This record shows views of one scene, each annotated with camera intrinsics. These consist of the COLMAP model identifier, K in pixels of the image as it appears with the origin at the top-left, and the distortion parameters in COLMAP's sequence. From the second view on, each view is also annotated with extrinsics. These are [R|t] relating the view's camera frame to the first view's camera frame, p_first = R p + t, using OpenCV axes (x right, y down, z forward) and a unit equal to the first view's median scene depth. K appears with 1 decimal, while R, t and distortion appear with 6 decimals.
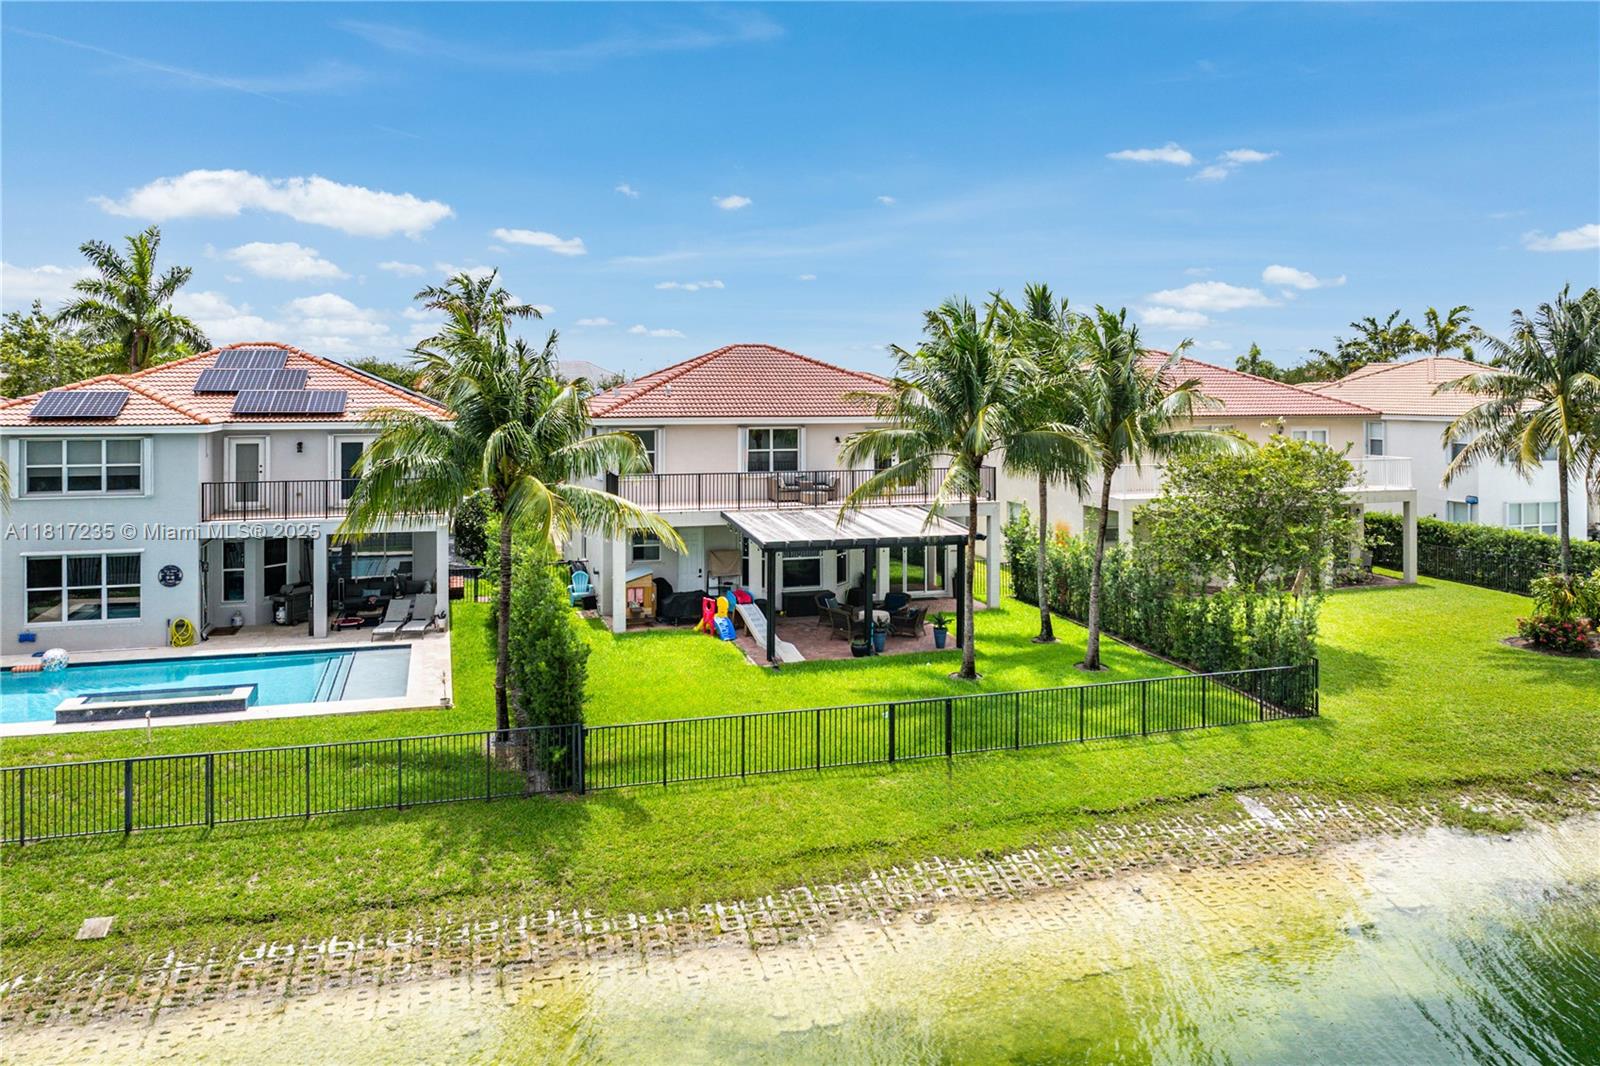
lens RADIAL K [[1159.4, 0, 800.2], [0, 1159.4, 407.6], [0, 0, 1]] dist [-0.019159, 0.000038]
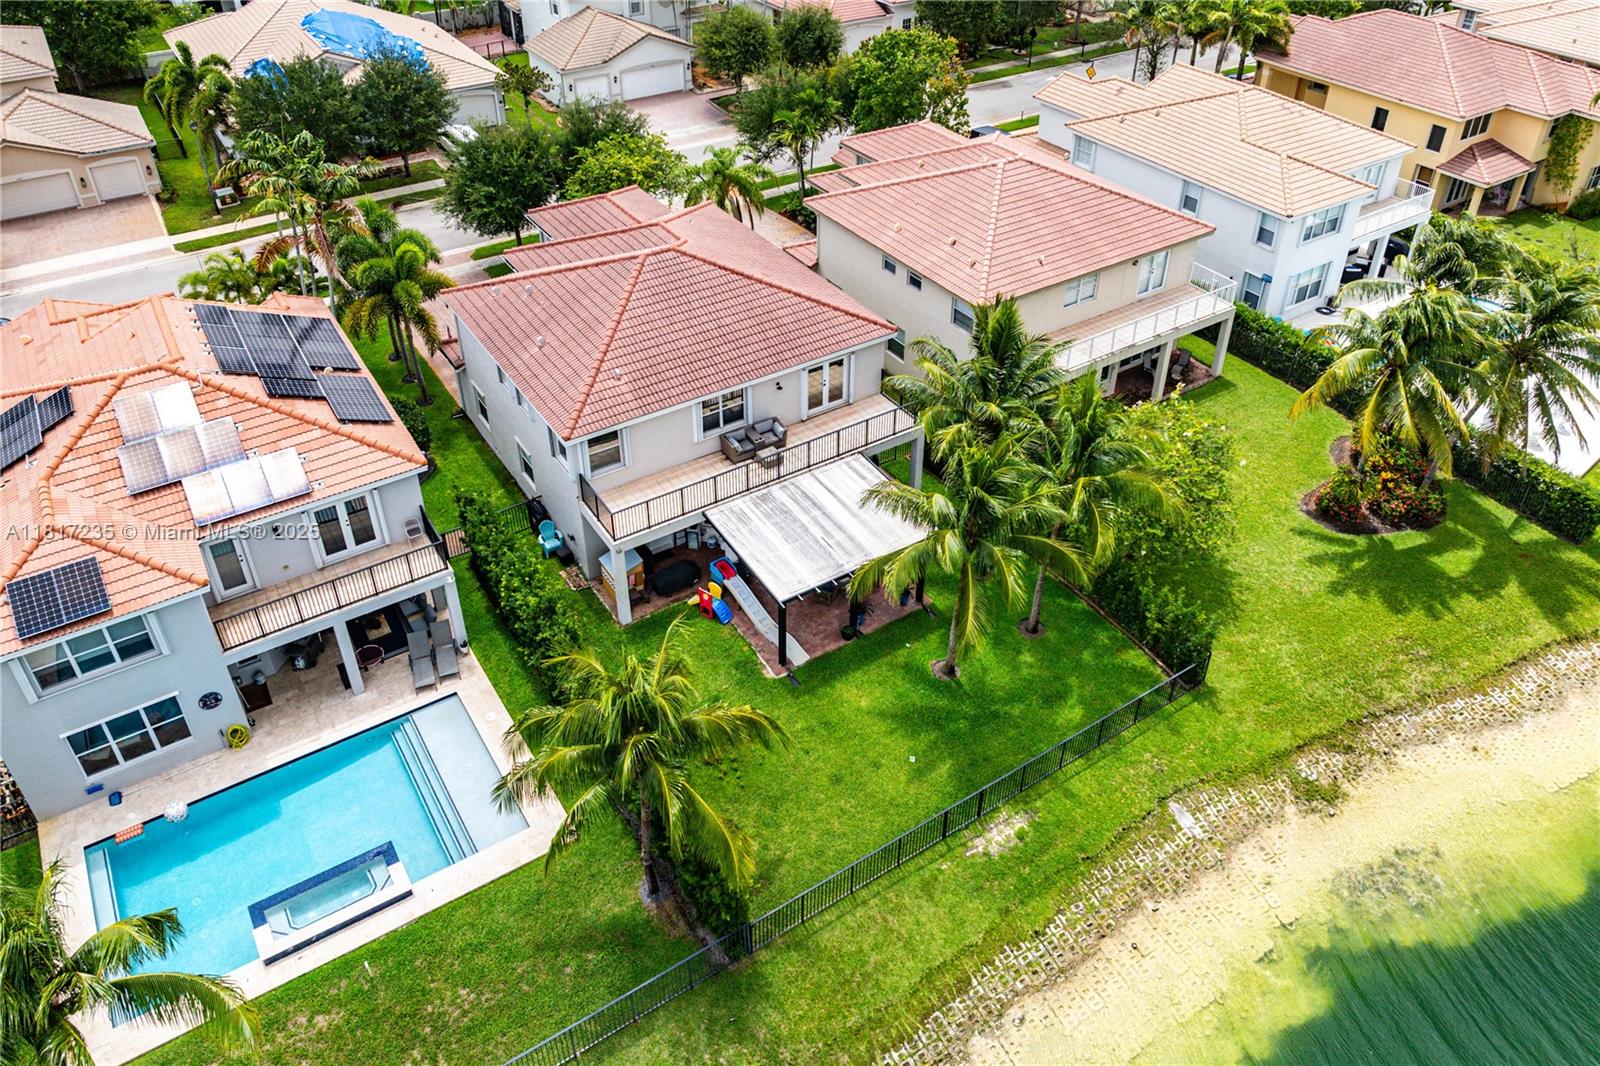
lens RADIAL K [[1139.7, 0, 796.4], [0, 1139.7, 443.9], [0, 0, 1]] dist [-0.016976, -0.000852]
pose [[0.962346, -0.154056, 0.223957, -0.344156], [0.004558, 0.832925, 0.553367, -0.892850], [-0.271789, -0.531510, 0.802264, 0.243970]]
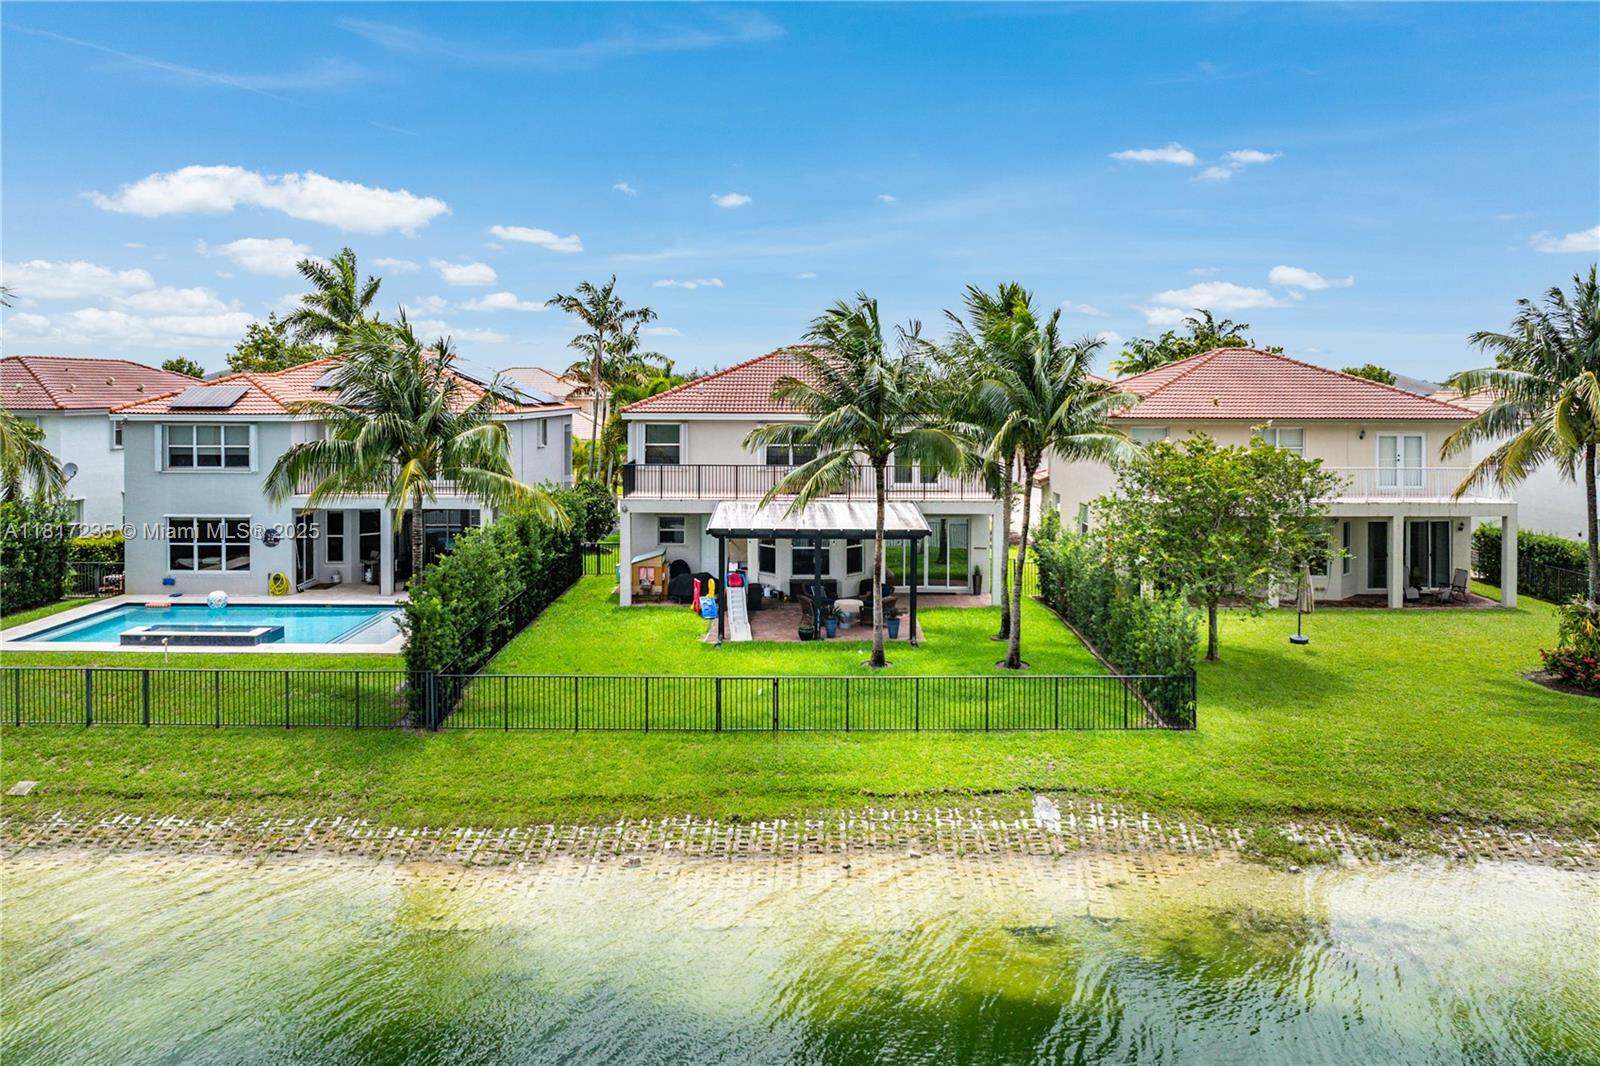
lens RADIAL K [[1159.4, 0, 800.2], [0, 1159.4, 407.6], [0, 0, 1]] dist [-0.019159, 0.000038]
pose [[0.957837, 0.008780, -0.287177, 0.503690], [-0.008036, 0.999961, 0.003768, -0.001683], [0.287199, -0.001302, 0.957870, -0.016500]]
